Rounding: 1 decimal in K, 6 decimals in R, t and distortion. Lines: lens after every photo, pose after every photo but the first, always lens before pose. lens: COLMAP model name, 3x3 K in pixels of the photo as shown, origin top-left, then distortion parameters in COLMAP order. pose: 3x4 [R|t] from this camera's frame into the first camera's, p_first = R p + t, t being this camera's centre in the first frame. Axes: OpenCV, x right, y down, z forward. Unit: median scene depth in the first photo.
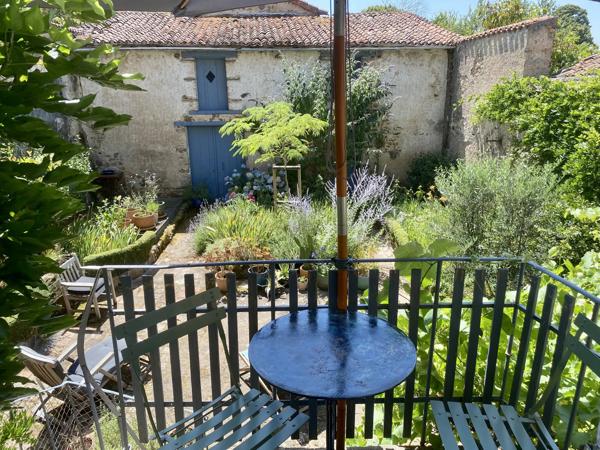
lens RADIAL K [[458.6, 0, 300.8], [0, 458.6, 224.4], [0, 0, 1]] dist [0.010457, -0.010030]
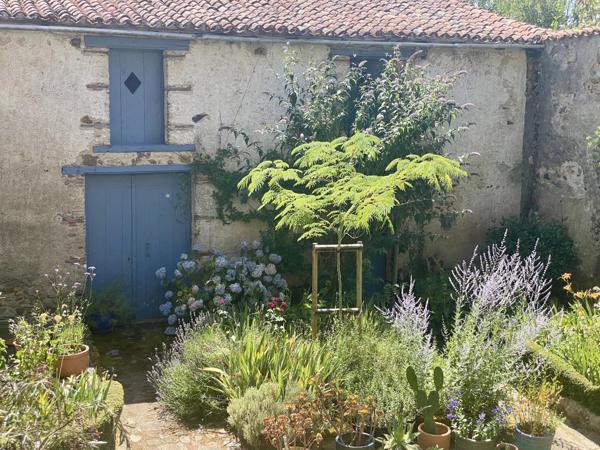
lens RADIAL K [[880.4, 0, 301.5], [0, 880.4, 223.7], [0, 0, 1]] dist [0.097643, 0.000000]
pose [[0.962734, -0.017393, 0.269889, -0.288447], [0.058253, 0.987842, -0.144137, -0.001596], [-0.264101, 0.154487, 0.952042, -0.002578]]
